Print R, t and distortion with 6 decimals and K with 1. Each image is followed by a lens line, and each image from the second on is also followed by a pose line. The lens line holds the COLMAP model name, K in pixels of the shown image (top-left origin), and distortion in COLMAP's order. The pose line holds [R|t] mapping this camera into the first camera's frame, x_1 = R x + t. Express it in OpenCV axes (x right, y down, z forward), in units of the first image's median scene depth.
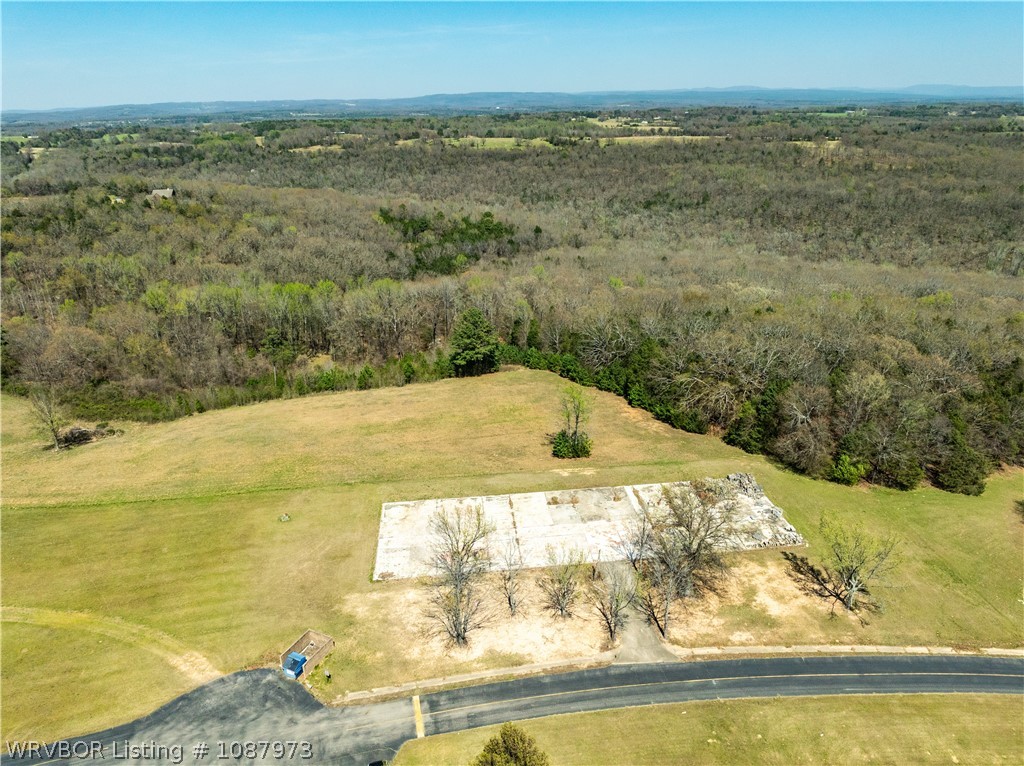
lens RADIAL K [[721.9, 0, 524.3], [0, 721.9, 370.8], [0, 0, 1]] dist [-0.042218, 0.034504]
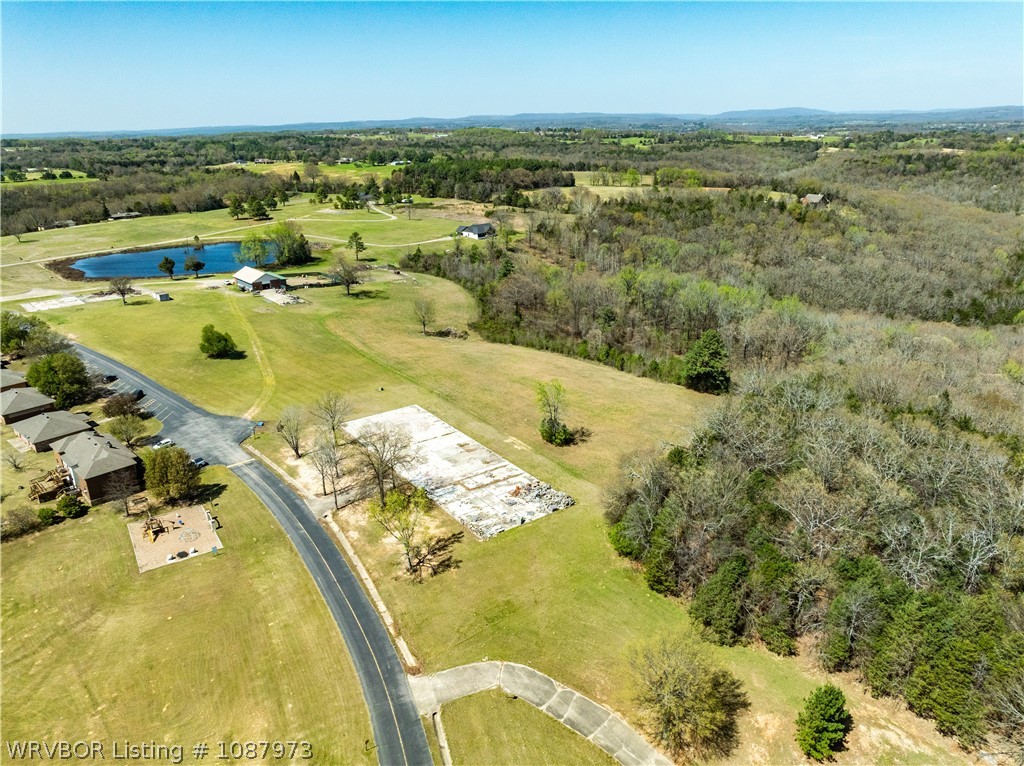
lens RADIAL K [[703.2, 0, 525.8], [0, 703.2, 381.9], [0, 0, 1]] dist [-0.021200, 0.004005]
pose [[0.510245, 0.316879, -0.799523, 0.824499], [-0.303576, 0.936166, 0.177298, -0.148145], [0.804669, 0.152251, 0.573871, 0.230829]]
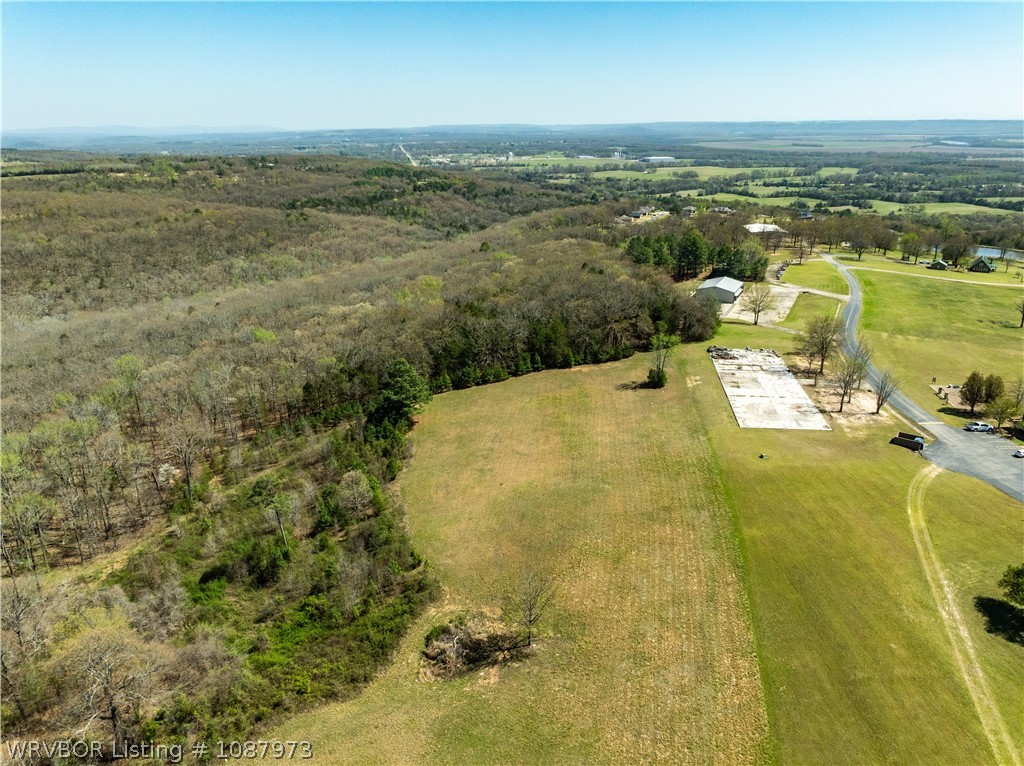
lens RADIAL K [[703.2, 0, 525.8], [0, 703.2, 381.9], [0, 0, 1]] dist [-0.021200, 0.004005]
pose [[0.232596, -0.315961, 0.919819, -1.127118], [0.349577, 0.909714, 0.224091, -0.259982], [-0.907577, 0.269425, 0.322049, 0.668768]]
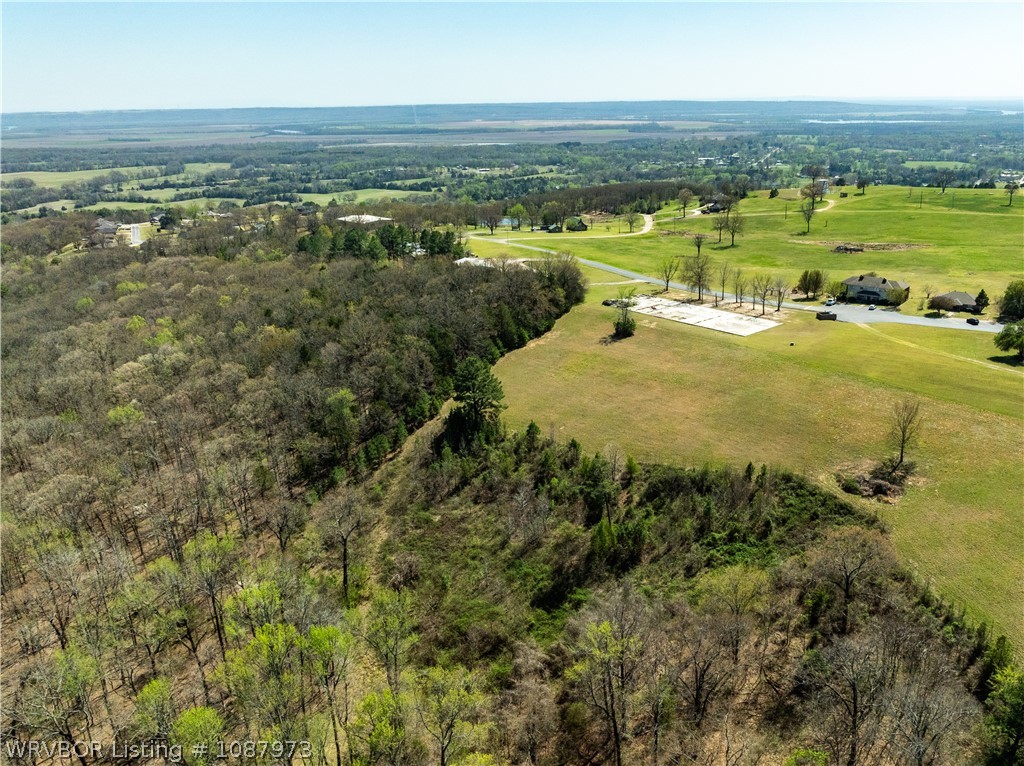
lens RADIAL K [[915.3, 0, 512.0], [0, 915.3, 383.0], [0, 0, 1]] dist [-0.036935, 0.013830]
pose [[-0.600411, -0.203199, 0.773445, -1.197600], [0.308445, 0.833497, 0.458416, -0.675579], [-0.737813, 0.513803, -0.437765, 1.777992]]
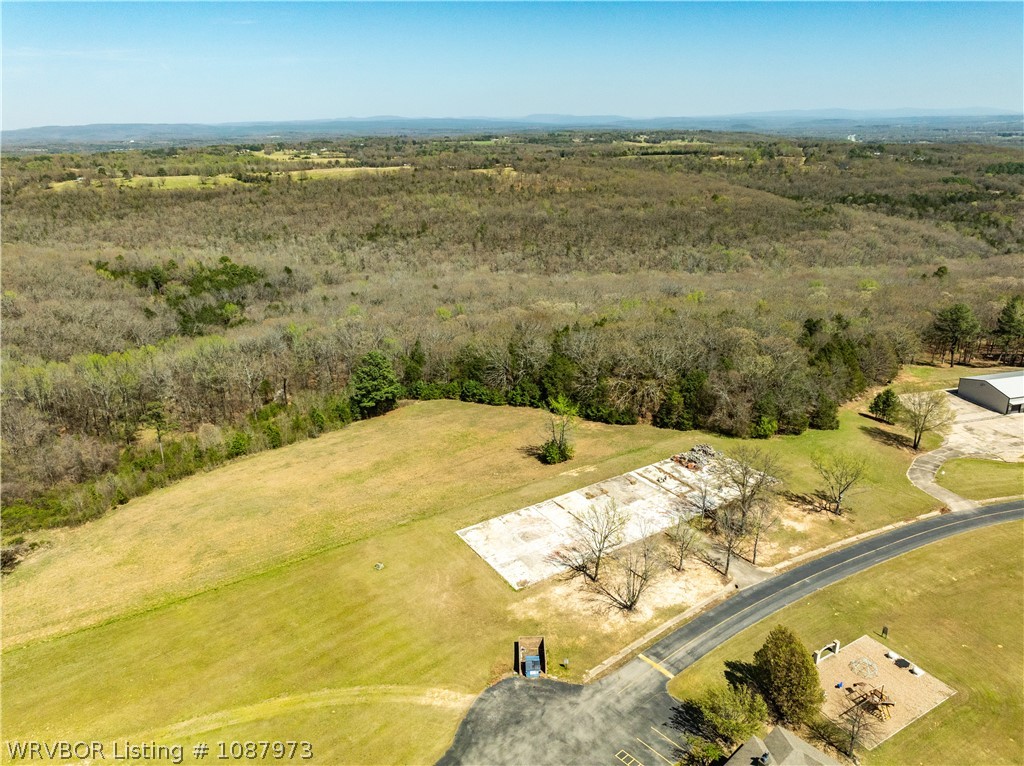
lens RADIAL K [[703.2, 0, 525.8], [0, 703.2, 381.9], [0, 0, 1]] dist [-0.021200, 0.004005]
pose [[0.898179, -0.151742, 0.412613, -0.373271], [0.158338, 0.987214, 0.018386, -0.032914], [-0.410127, 0.048819, 0.910721, -0.024641]]
